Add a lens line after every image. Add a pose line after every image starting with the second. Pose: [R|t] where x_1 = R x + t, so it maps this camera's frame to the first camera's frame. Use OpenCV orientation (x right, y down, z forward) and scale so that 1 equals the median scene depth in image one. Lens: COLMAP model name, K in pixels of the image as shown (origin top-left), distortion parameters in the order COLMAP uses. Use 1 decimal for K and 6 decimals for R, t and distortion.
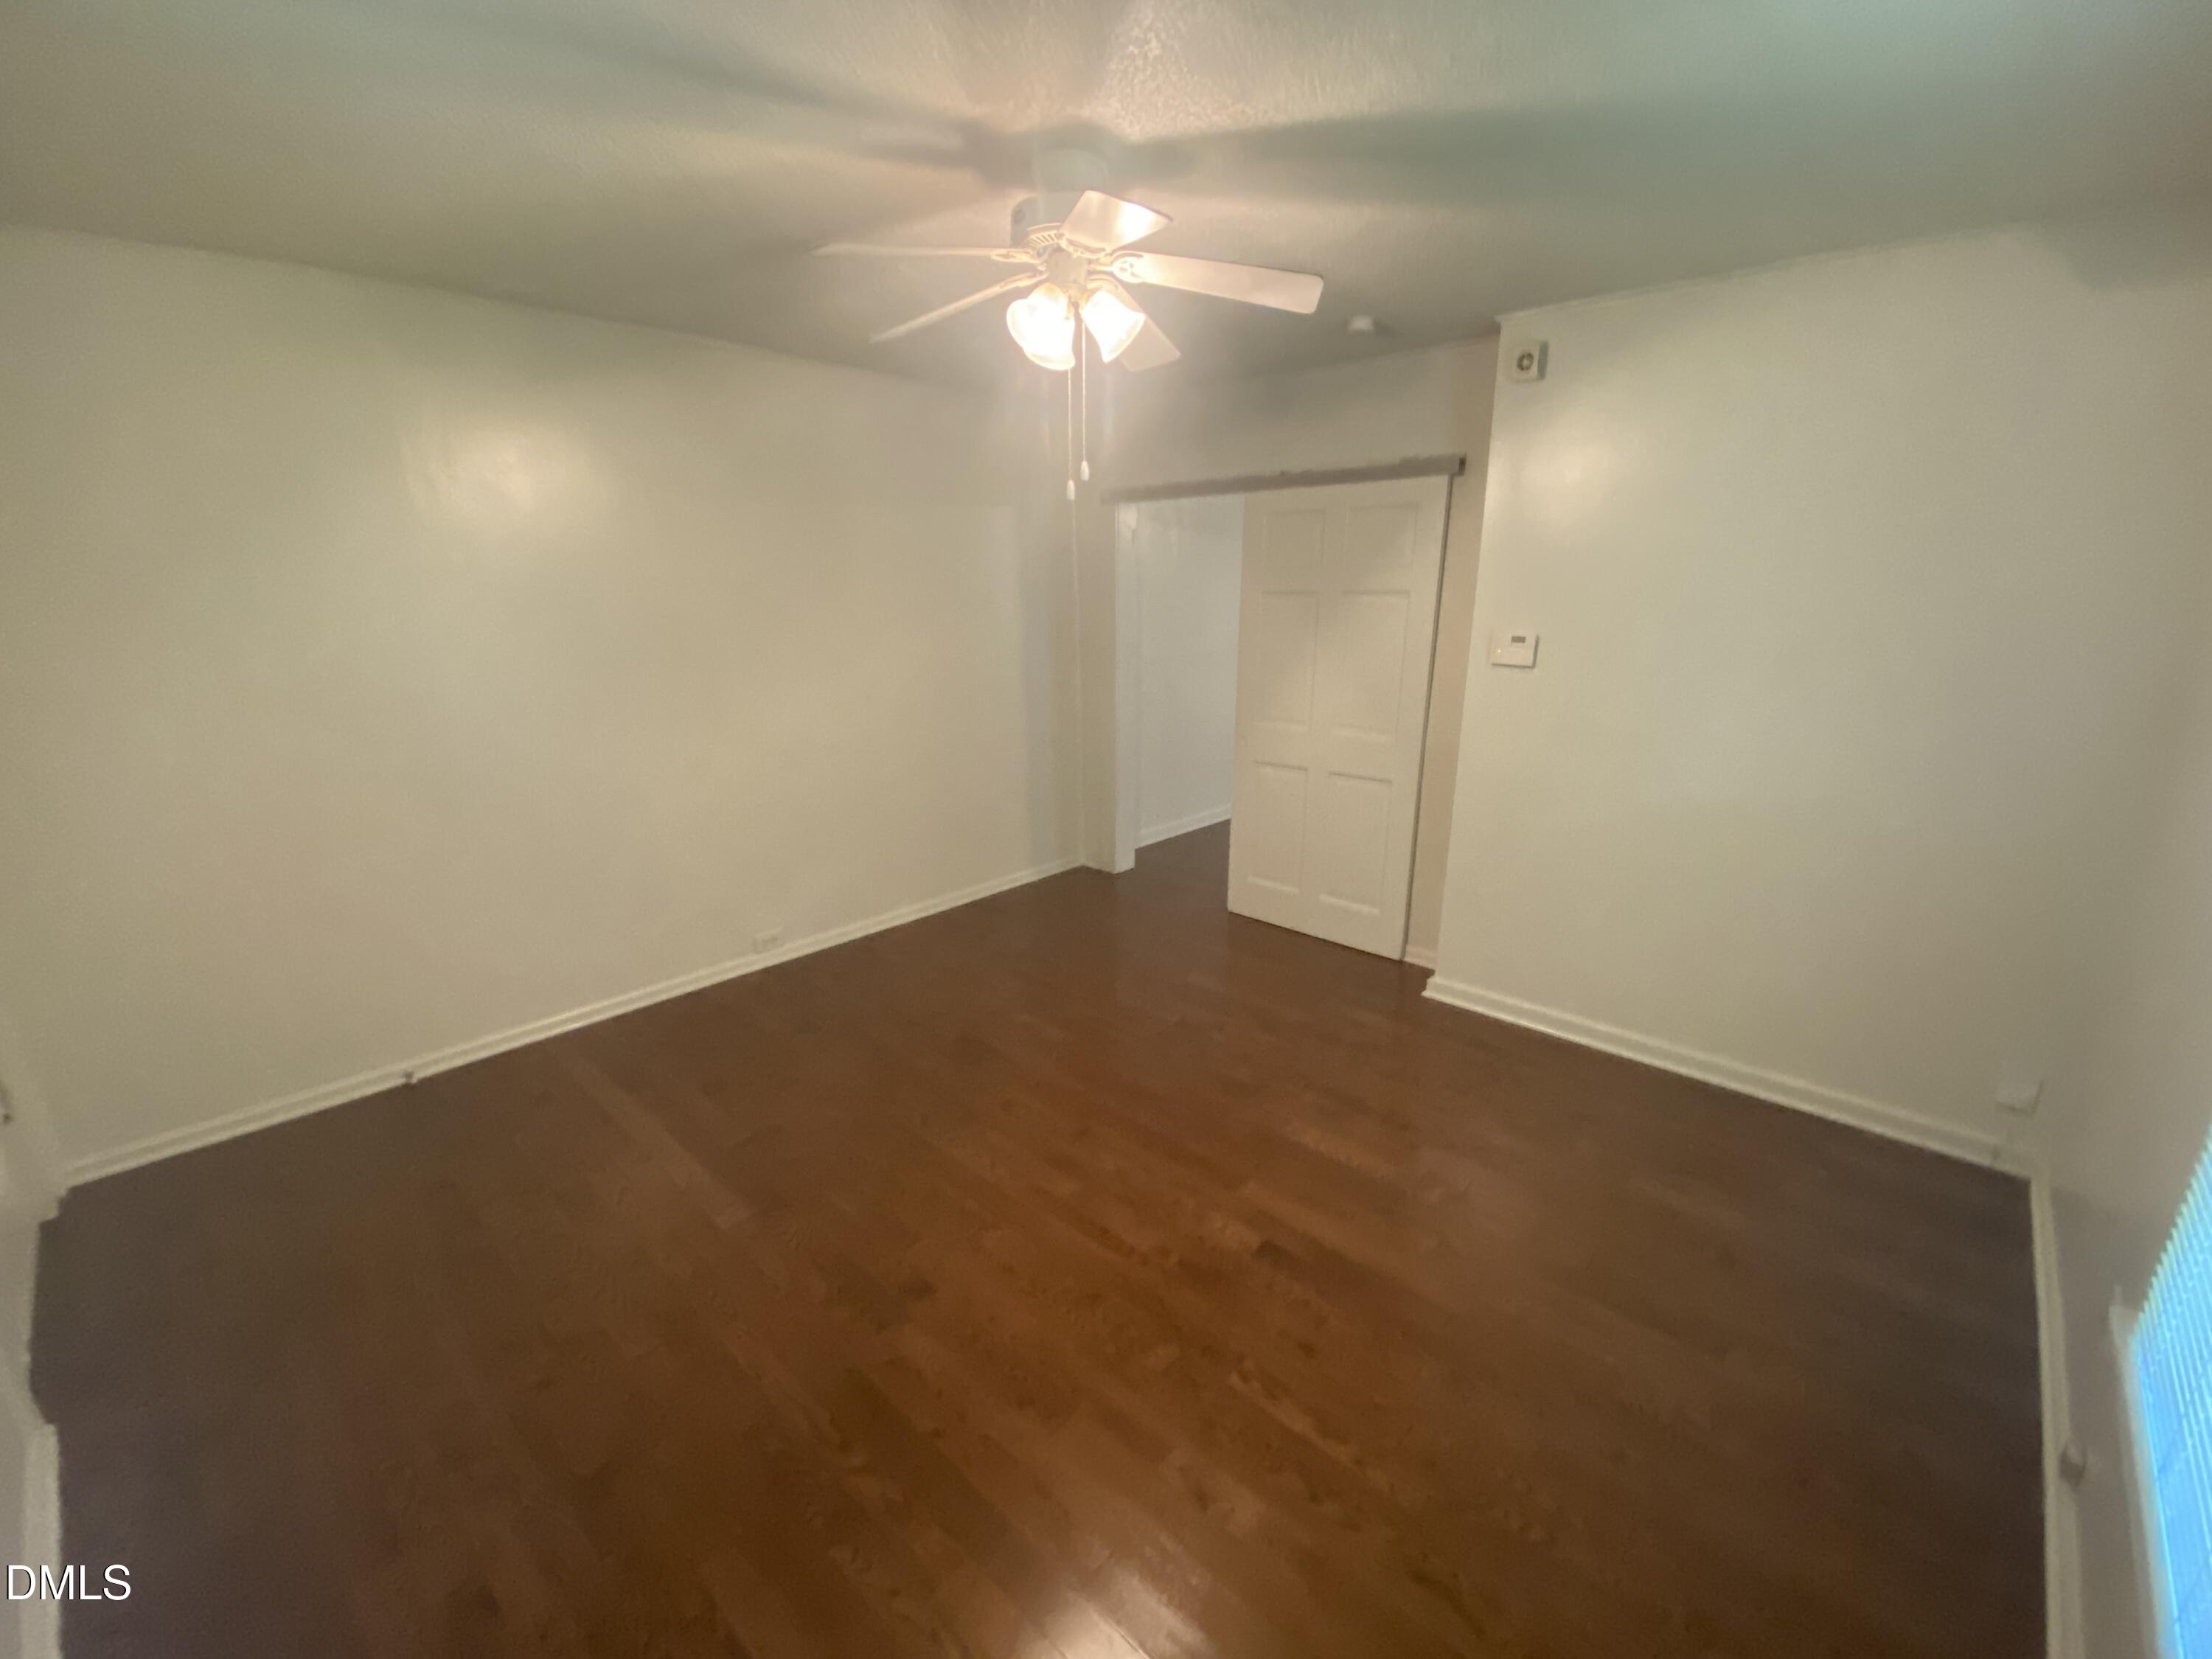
lens RADIAL K [[895.7, 0, 1120.8], [0, 895.7, 815.3], [0, 0, 1]] dist [0.016642, -0.000196]
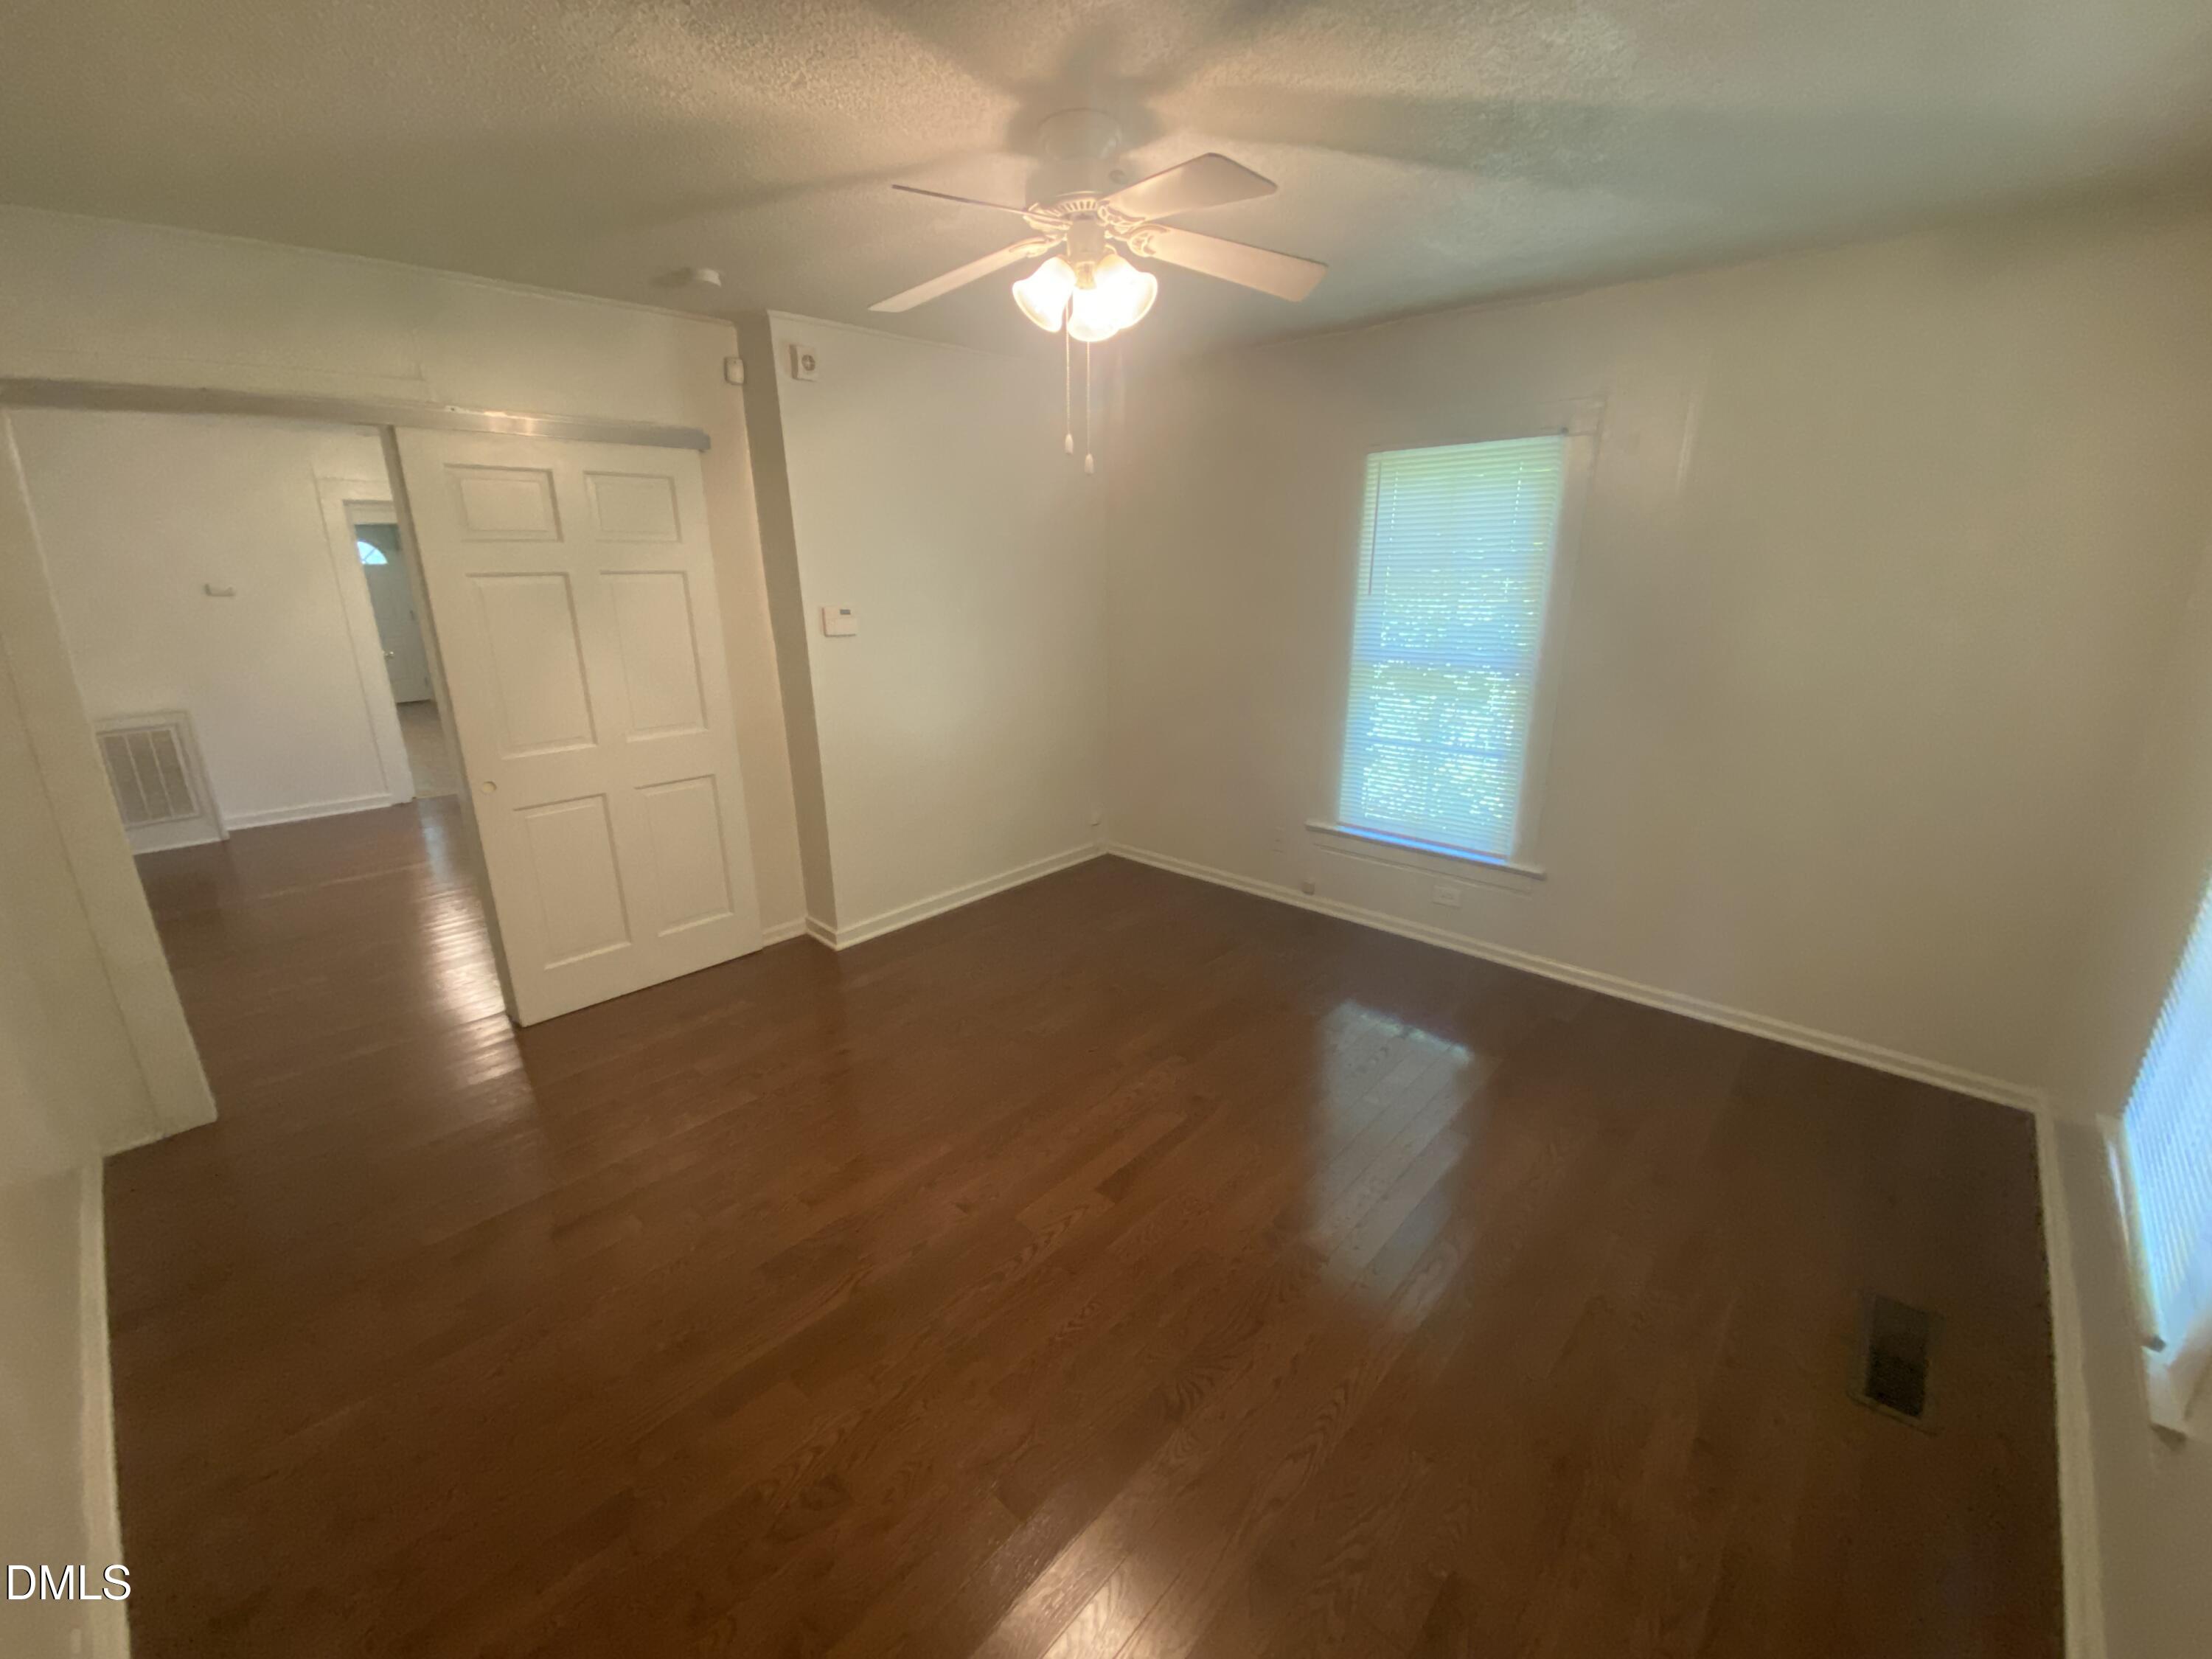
lens RADIAL K [[895.7, 0, 1092.0], [0, 895.7, 813.2], [0, 0, 1]] dist [0.016642, -0.000196]
pose [[0.004527, -0.271738, 0.962361, -0.697209], [0.247873, 0.932642, 0.262180, -0.169538], [-0.968782, 0.237356, 0.071579, 0.639750]]
